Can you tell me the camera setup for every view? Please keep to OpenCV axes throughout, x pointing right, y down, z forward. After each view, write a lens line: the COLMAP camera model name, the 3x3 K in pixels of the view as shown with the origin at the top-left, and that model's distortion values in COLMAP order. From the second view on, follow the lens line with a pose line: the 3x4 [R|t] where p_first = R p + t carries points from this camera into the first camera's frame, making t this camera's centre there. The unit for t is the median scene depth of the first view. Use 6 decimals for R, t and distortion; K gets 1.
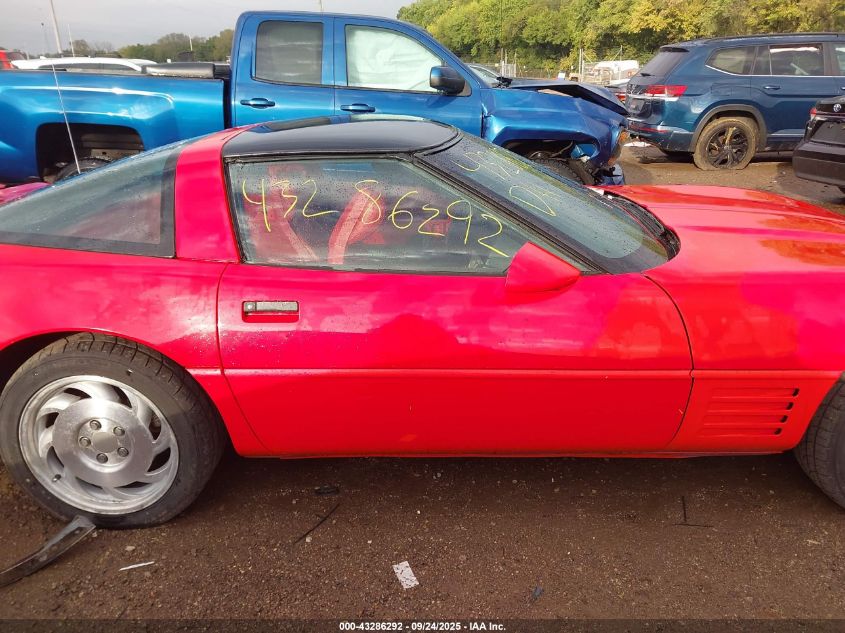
lens RADIAL K [[673.1, 0, 422.5], [0, 673.1, 316.5], [0, 0, 1]] dist [0.000202, -0.002382]
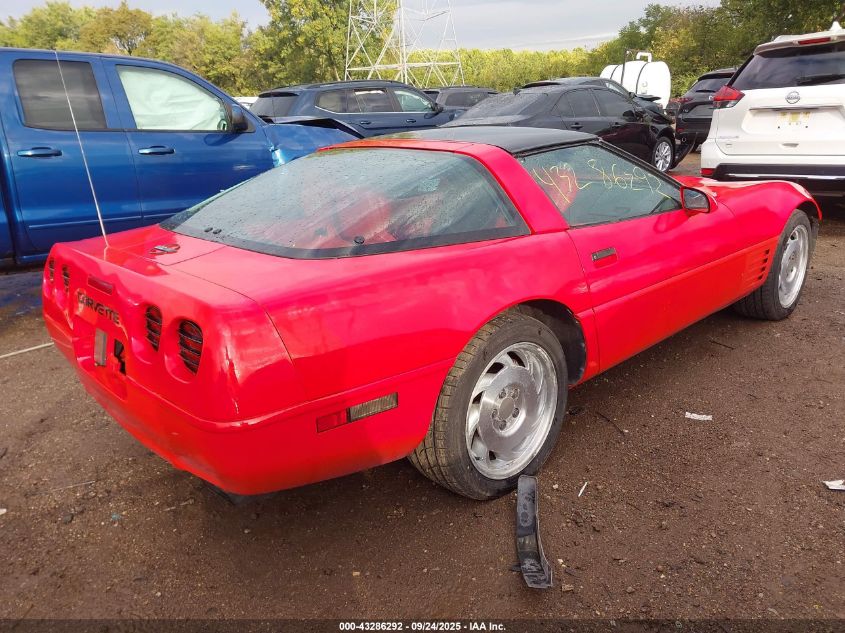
lens RADIAL K [[673.1, 0, 422.5], [0, 673.1, 316.5], [0, 0, 1]] dist [0.000202, -0.002382]
pose [[0.724312, -0.230529, 0.649792, -0.483716], [0.277348, 0.960253, 0.031517, -0.013156], [-0.631230, 0.157390, 0.759459, 0.083377]]
